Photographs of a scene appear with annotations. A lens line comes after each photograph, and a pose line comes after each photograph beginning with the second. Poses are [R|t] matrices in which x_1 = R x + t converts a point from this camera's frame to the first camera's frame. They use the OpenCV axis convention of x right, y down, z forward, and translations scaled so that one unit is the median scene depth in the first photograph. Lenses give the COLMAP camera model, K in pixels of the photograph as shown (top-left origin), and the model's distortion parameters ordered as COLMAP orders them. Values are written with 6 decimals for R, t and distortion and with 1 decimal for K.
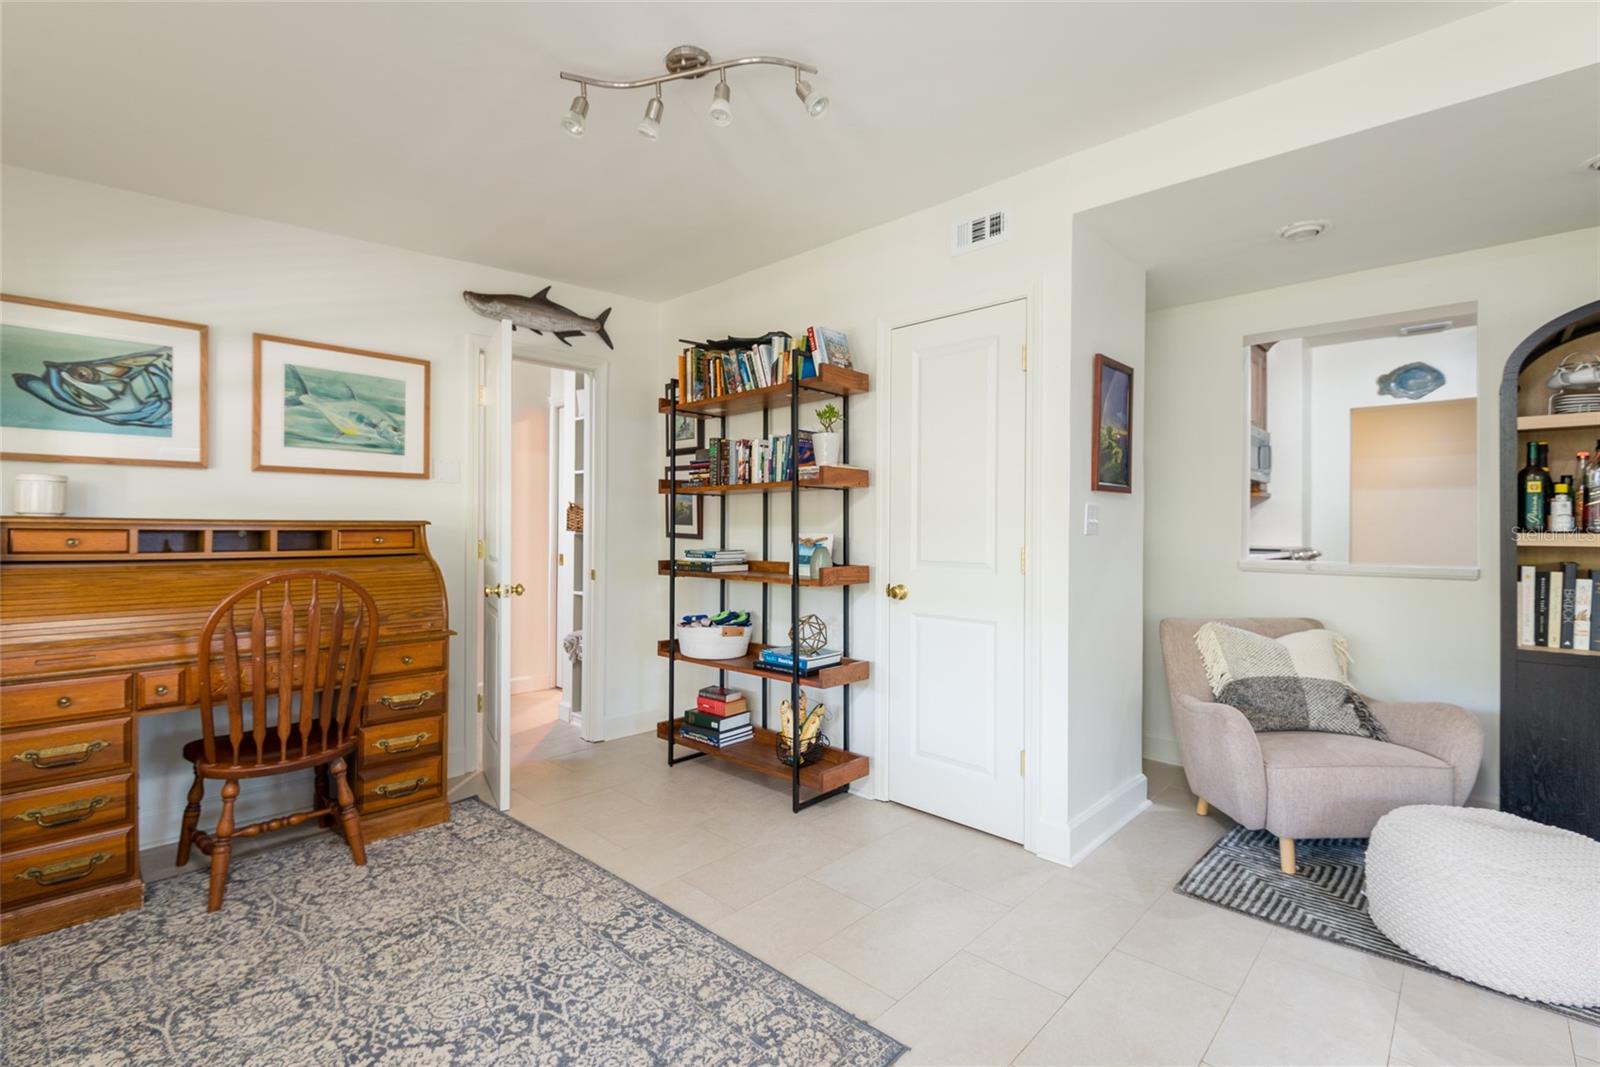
lens RADIAL K [[710.3, 0, 800.0], [0, 710.3, 526.8], [0, 0, 1]] dist [0.003979, -0.003173]
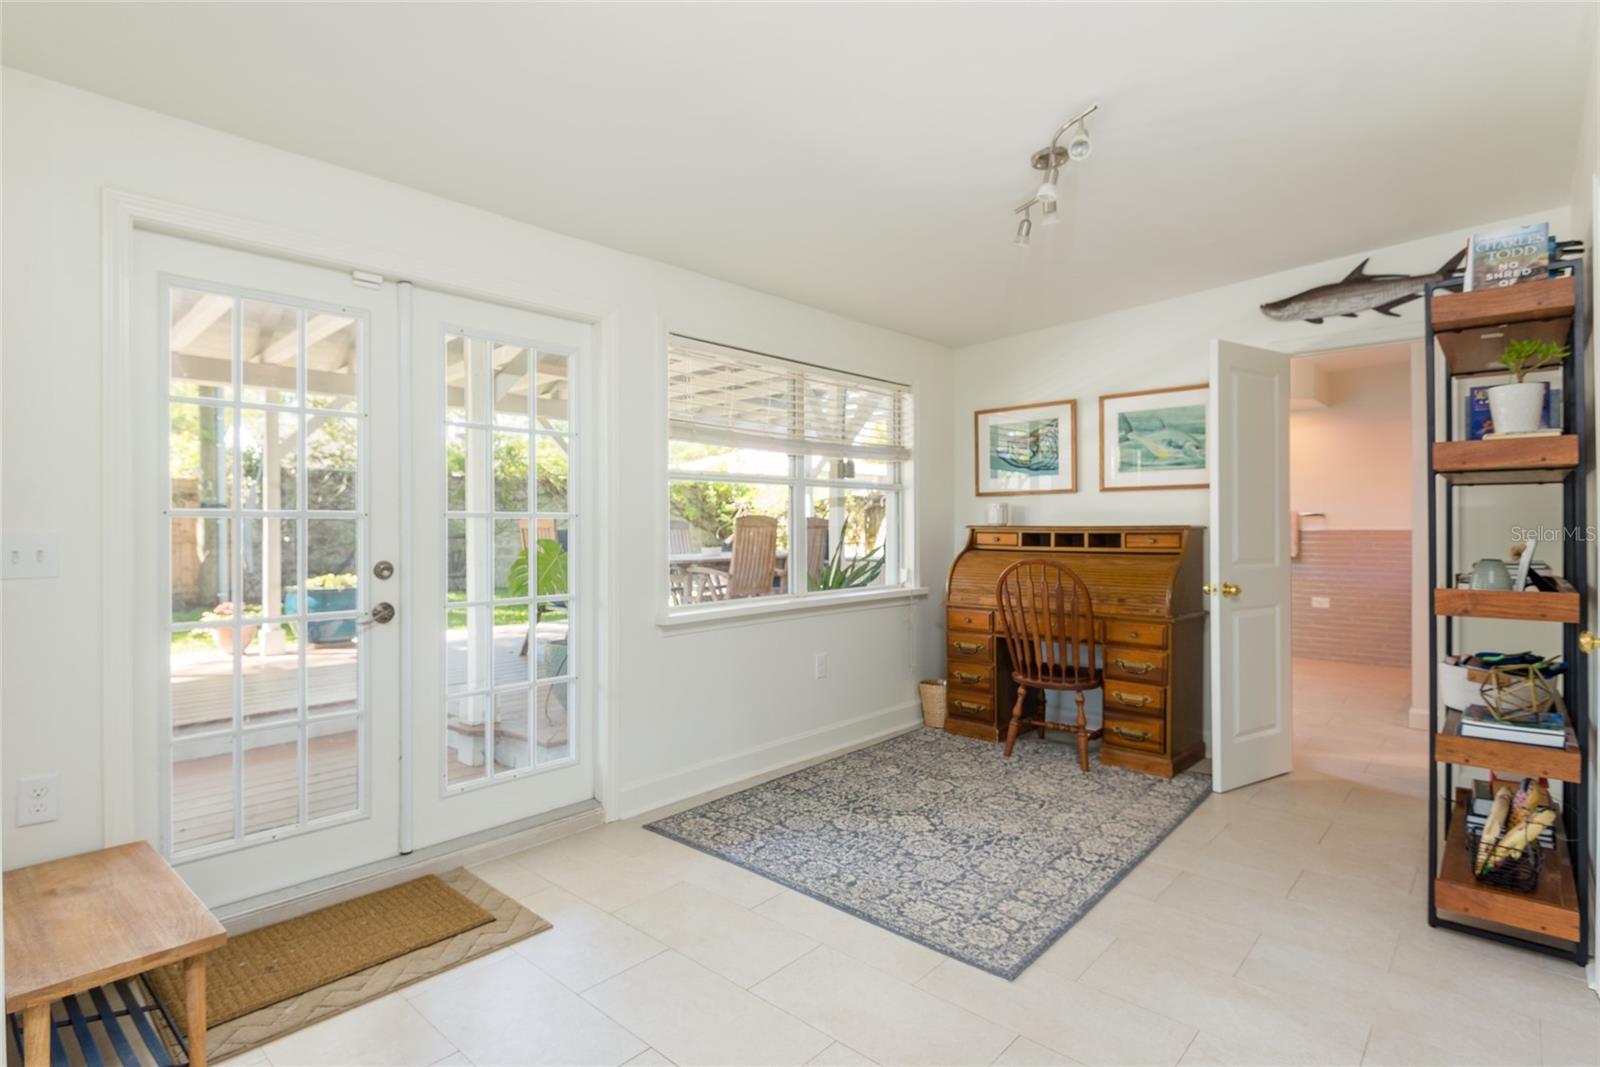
lens RADIAL K [[789.4, 0, 805.1], [0, 789.4, 530.4], [0, 0, 1]] dist [0.000416, -0.000104]
pose [[0.025926, -0.002184, -0.999661, 0.938385], [0.002901, 0.999994, -0.002110, 0.000954], [0.999660, -0.002845, 0.025933, 0.415022]]
